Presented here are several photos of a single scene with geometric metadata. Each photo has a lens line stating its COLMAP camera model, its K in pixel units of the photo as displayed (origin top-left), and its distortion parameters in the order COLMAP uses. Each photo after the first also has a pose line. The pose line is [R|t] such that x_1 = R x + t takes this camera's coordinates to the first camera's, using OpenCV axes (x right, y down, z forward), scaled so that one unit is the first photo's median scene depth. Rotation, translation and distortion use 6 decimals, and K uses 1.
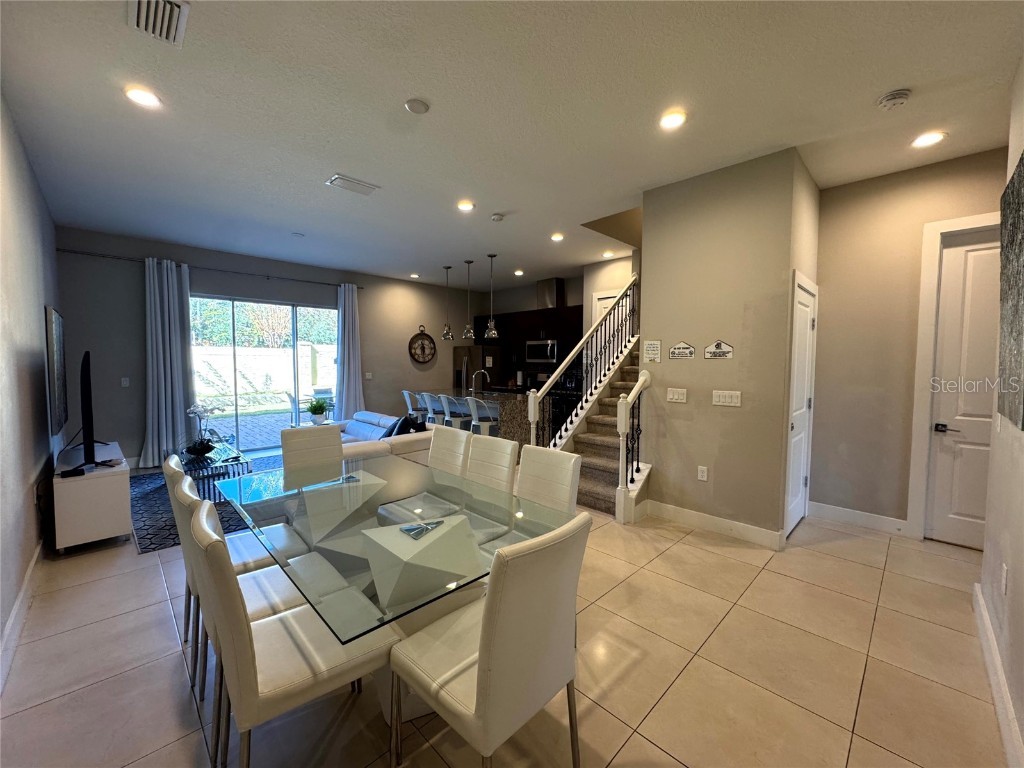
lens RADIAL K [[408.4, 0, 512.0], [0, 408.4, 384.0], [0, 0, 1]] dist [-0.002313, -0.000393]
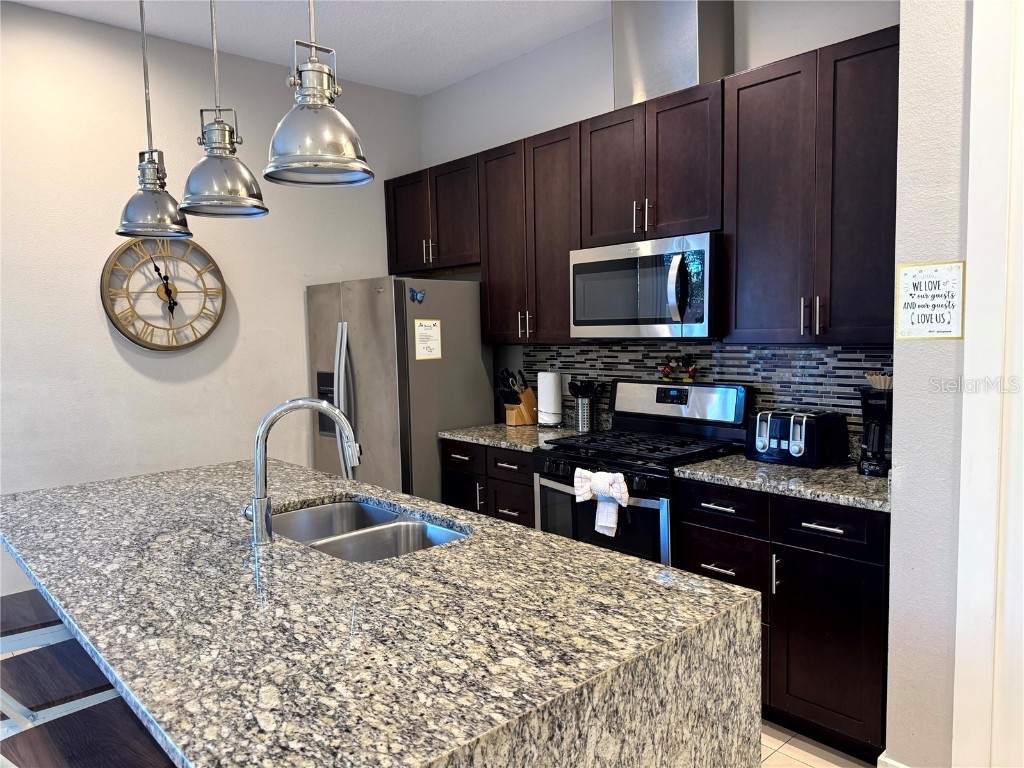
lens RADIAL K [[722.8, 0, 510.8], [0, 722.8, 389.6], [0, 0, 1]] dist [0.009146, 0.001928]
pose [[0.998463, -0.022144, -0.050806, 0.026561], [0.023548, 0.999353, 0.027204, -0.043805], [0.050170, -0.028358, 0.998338, 0.708350]]
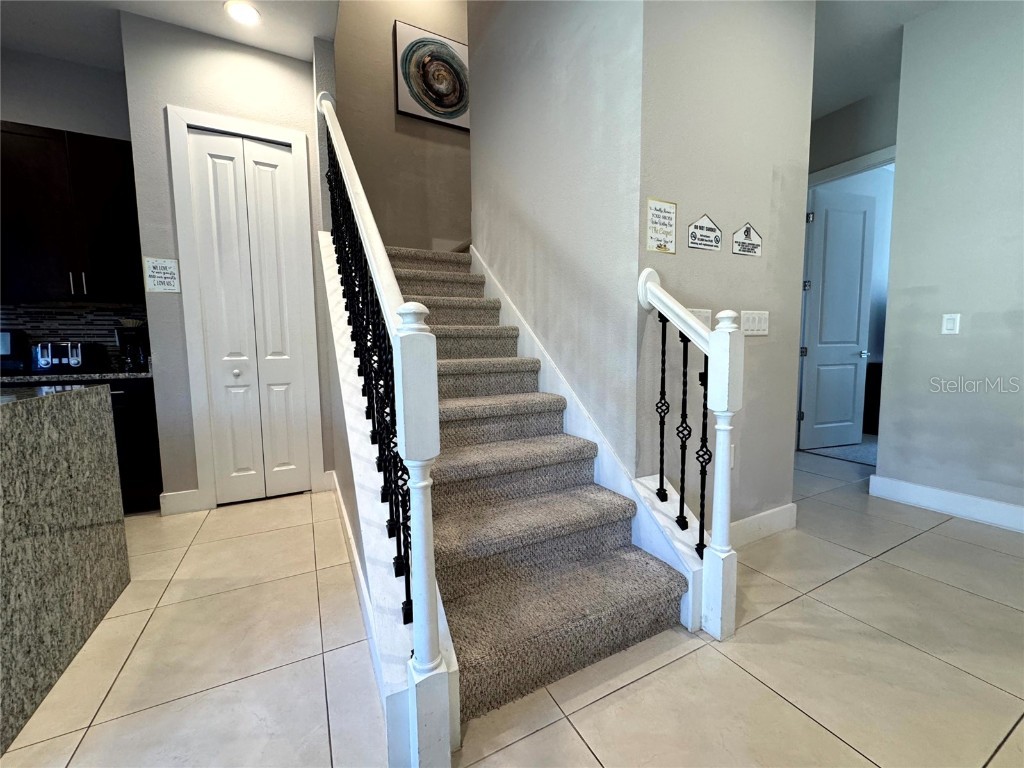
lens RADIAL K [[408.4, 0, 512.0], [0, 408.4, 384.0], [0, 0, 1]] dist [-0.002313, -0.000393]
pose [[0.298980, -0.091169, 0.949894, -0.087040], [0.070008, 0.994839, 0.073448, 0.028469], [-0.951688, 0.044540, 0.303820, 0.599784]]
